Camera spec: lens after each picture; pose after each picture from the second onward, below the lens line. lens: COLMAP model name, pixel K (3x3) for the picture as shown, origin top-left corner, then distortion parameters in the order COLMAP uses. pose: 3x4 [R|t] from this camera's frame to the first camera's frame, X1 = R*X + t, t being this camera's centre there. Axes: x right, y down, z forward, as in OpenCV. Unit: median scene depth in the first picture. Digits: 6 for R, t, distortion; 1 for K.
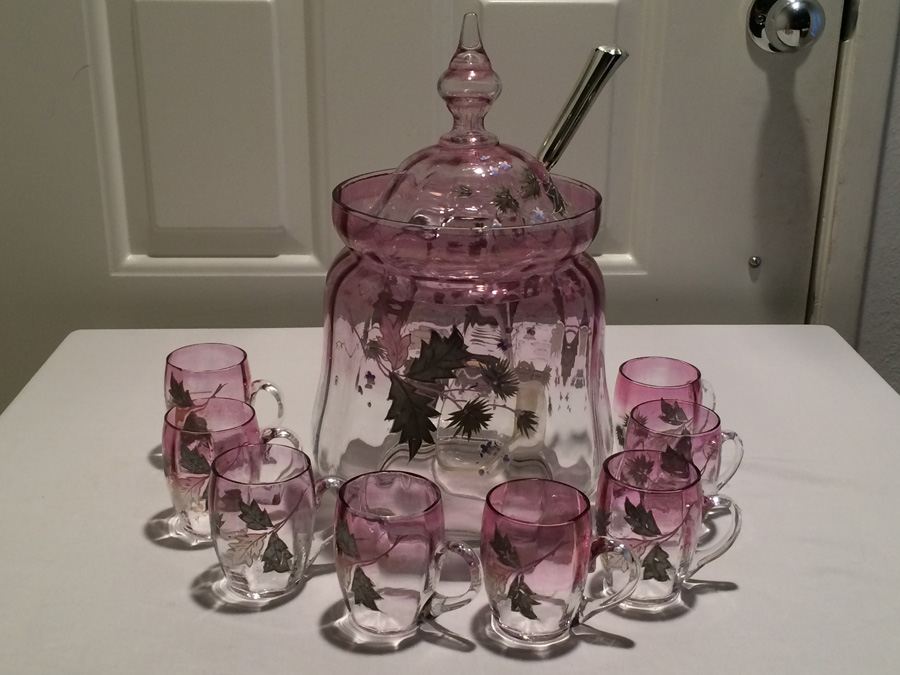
lens RADIAL K [[924.8, 0, 450.0], [0, 924.8, 337.5], [0, 0, 1]] dist [0.134997, 0.011582]
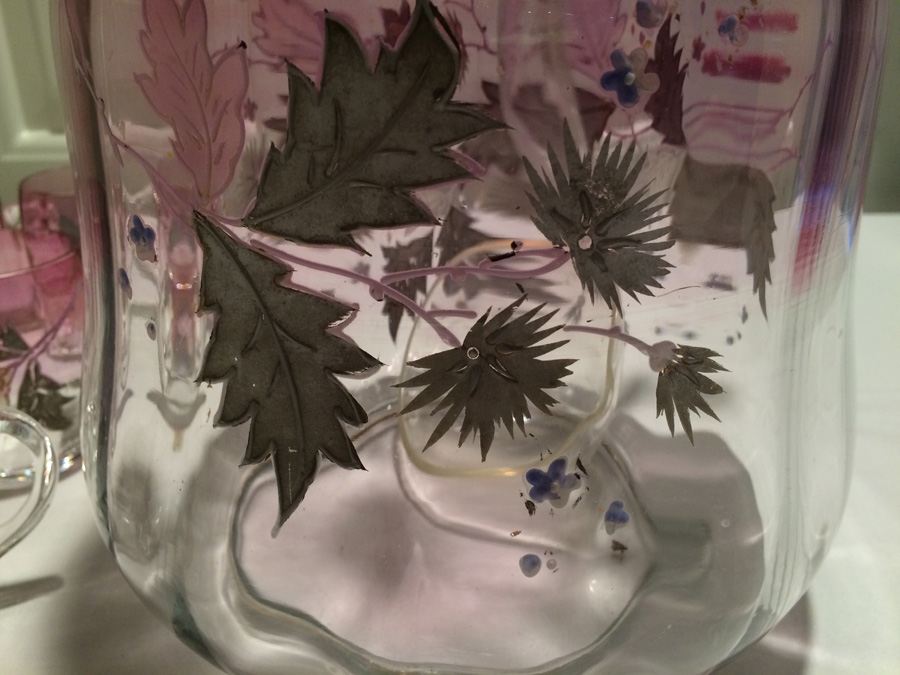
lens RADIAL K [[771.7, 0, 450.0], [0, 771.7, 337.5], [0, 0, 1]] dist [0.031106, -0.004948]
pose [[0.999745, -0.009843, -0.020333, 0.014662], [0.011510, 0.996436, 0.083559, 0.054607], [0.019439, -0.083772, 0.996295, 0.749312]]
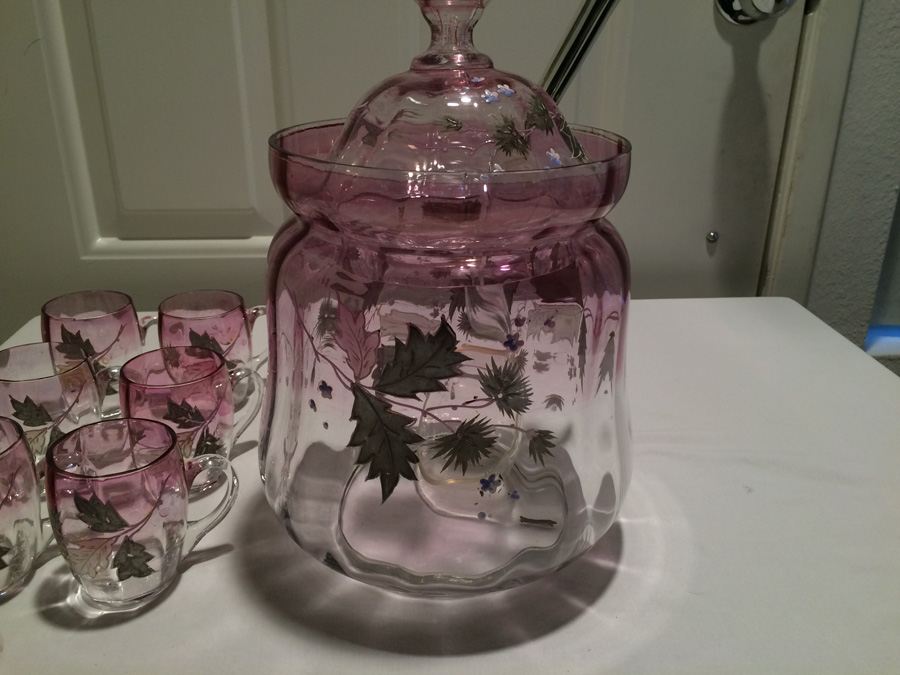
lens RADIAL K [[689.8, 0, 453.6], [0, 689.8, 346.4], [0, 0, 1]] dist [0.057774, -0.004624]
pose [[0.998246, -0.021685, 0.055097, -0.014916], [0.018380, 0.998041, 0.059804, -0.020490], [-0.056286, -0.058686, 0.996688, 0.452965]]
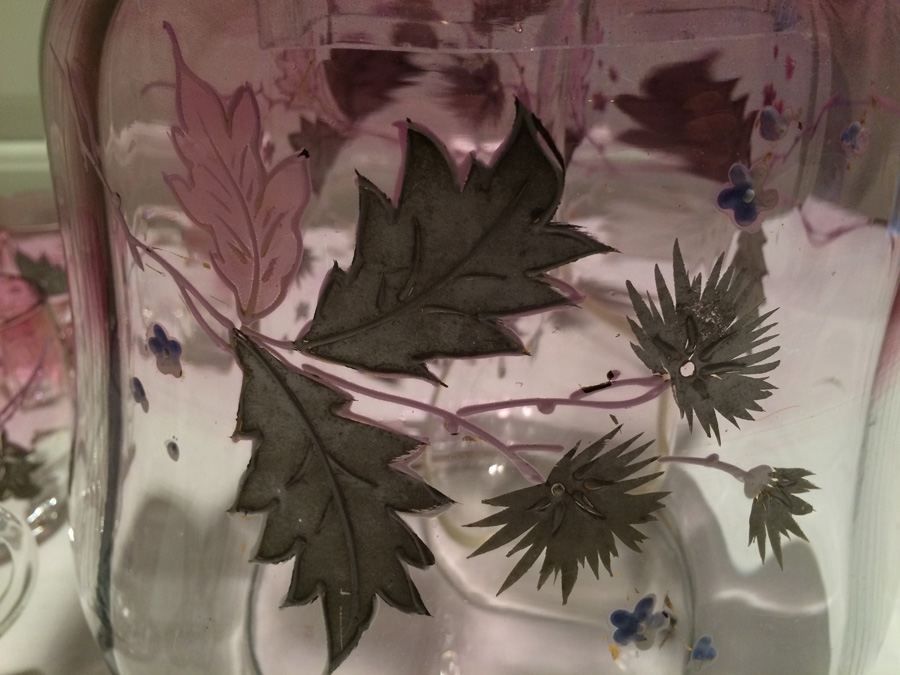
lens RADIAL K [[771.7, 0, 450.0], [0, 771.7, 337.5], [0, 0, 1]] dist [0.031106, -0.004948]
pose [[0.998635, -0.020546, 0.048028, -0.018344], [0.015999, 0.995517, 0.093223, 0.021380], [-0.049729, -0.092327, 0.994486, 0.778119]]
